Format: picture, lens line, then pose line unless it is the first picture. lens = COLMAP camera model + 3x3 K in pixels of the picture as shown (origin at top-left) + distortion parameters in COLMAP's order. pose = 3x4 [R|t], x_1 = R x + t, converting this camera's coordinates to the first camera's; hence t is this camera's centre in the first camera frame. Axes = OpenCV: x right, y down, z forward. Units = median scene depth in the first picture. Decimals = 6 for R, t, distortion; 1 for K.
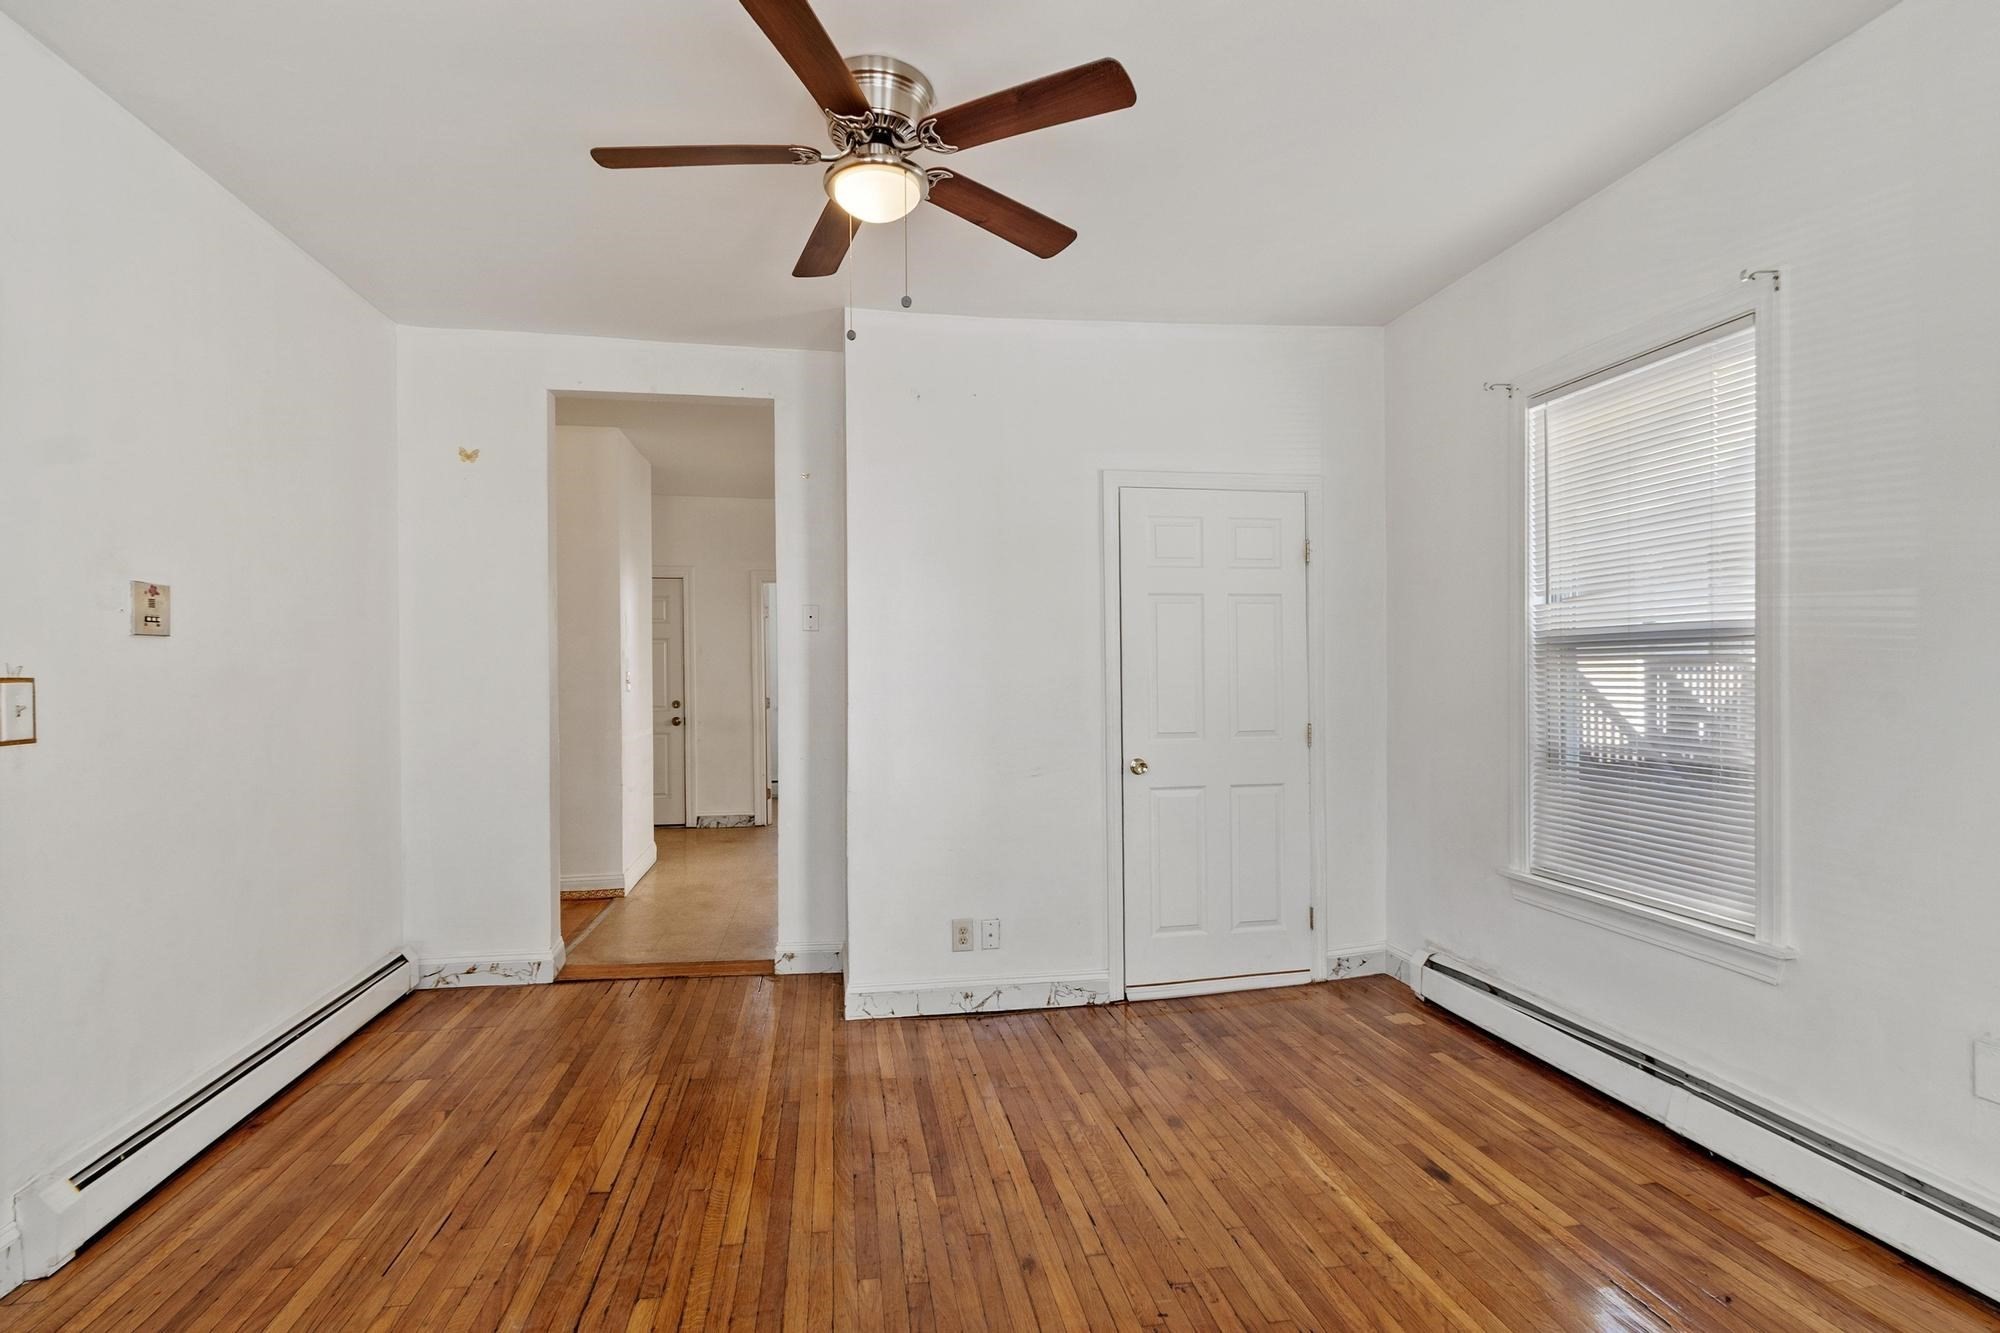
lens RADIAL K [[995.2, 0, 1009.3], [0, 995.2, 672.5], [0, 0, 1]] dist [-0.002307, -0.000691]
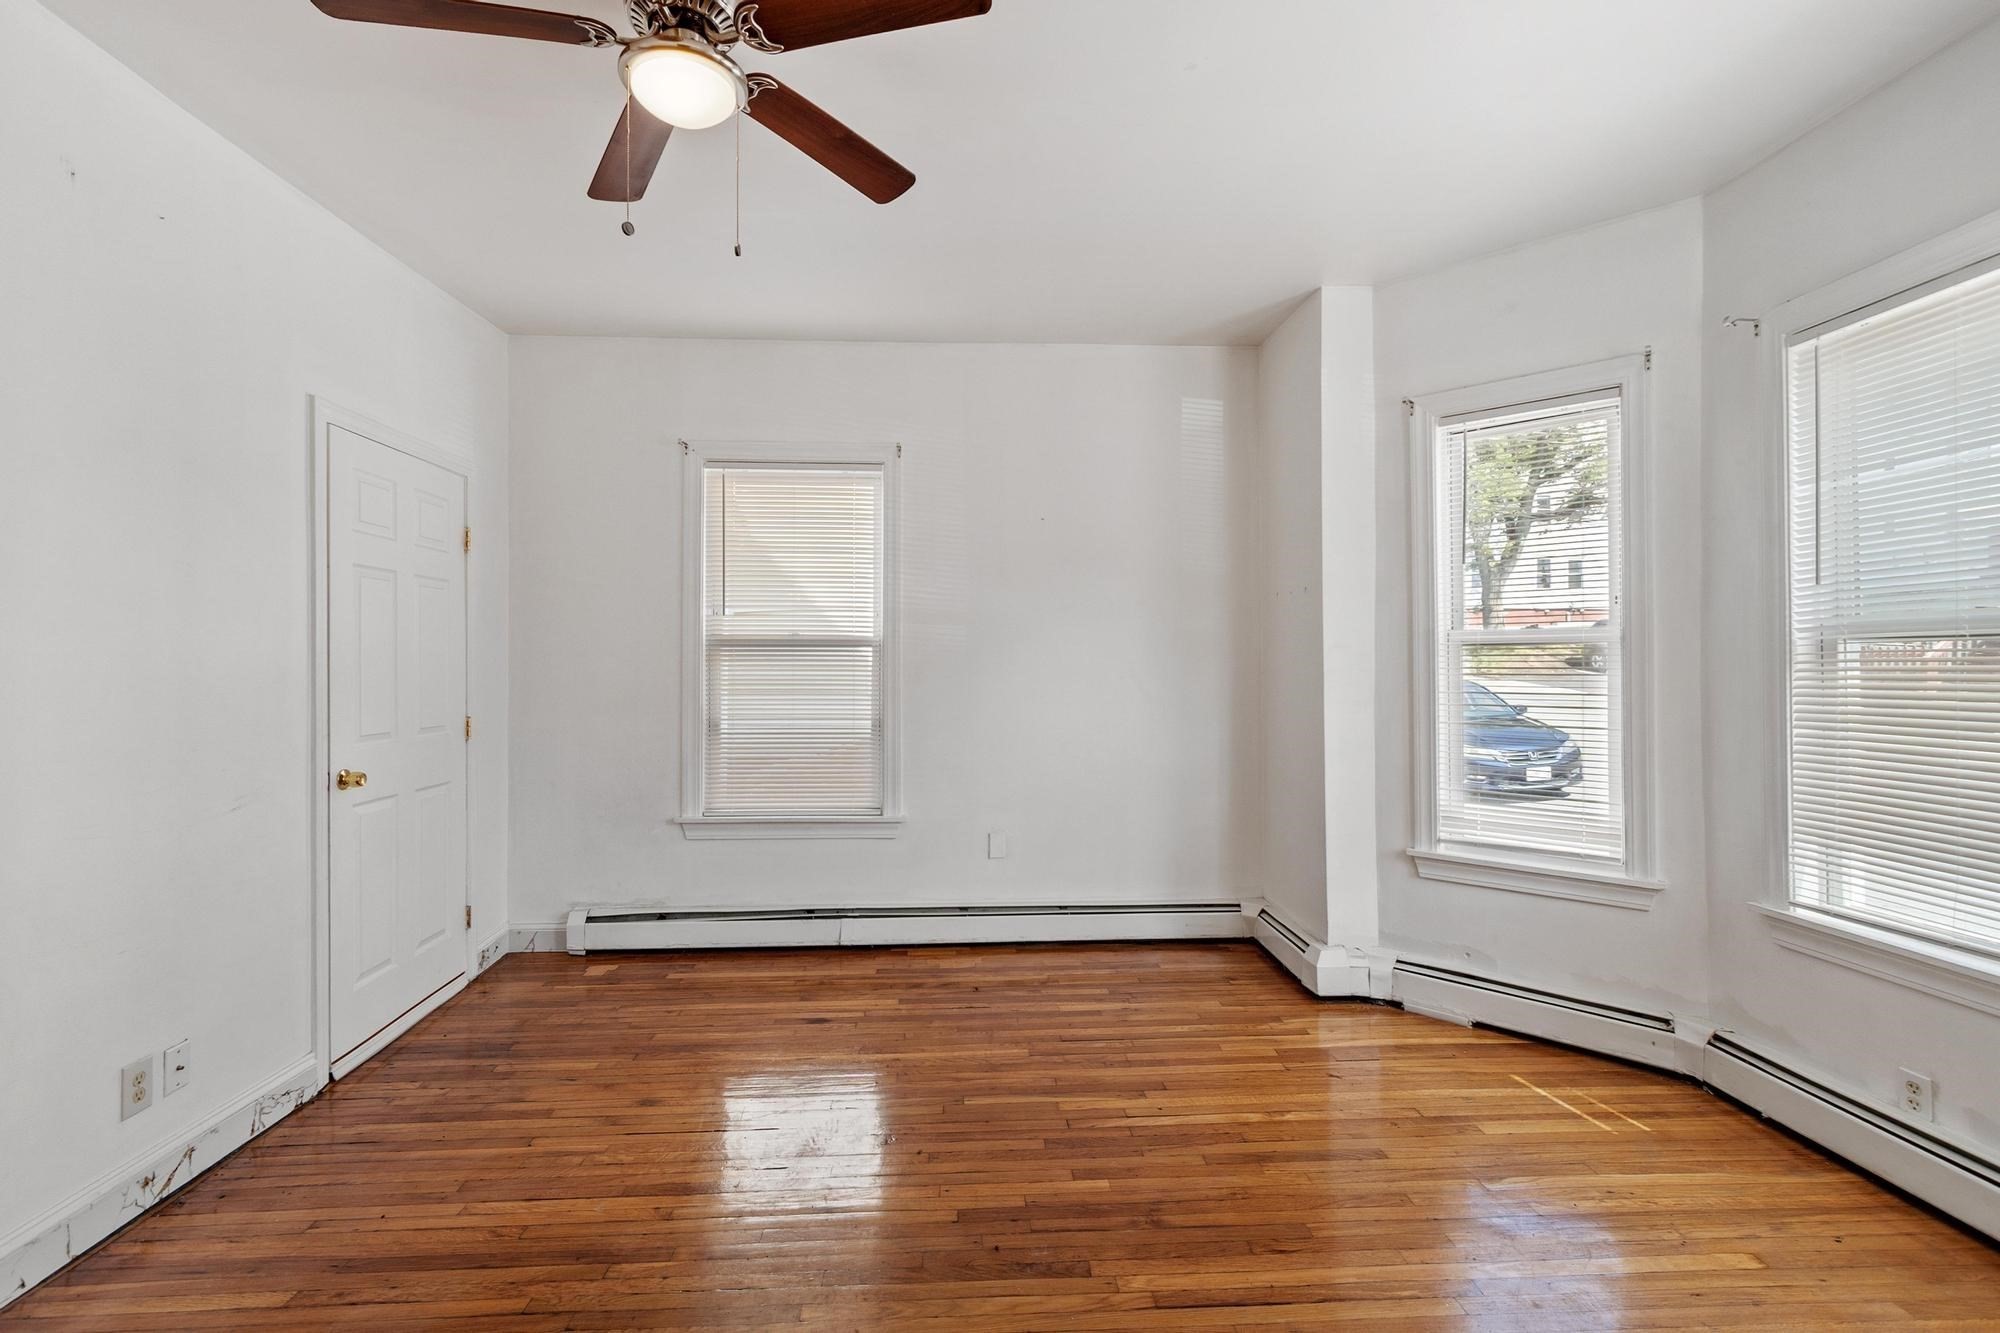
lens RADIAL K [[902.6, 0, 994.2], [0, 902.6, 654.3], [0, 0, 1]] dist [0.000856, -0.000200]
pose [[0.102072, 0.020573, 0.994564, -0.604085], [-0.001164, 0.999788, -0.020562, 0.009604], [-0.994776, 0.000941, 0.102075, 0.459518]]
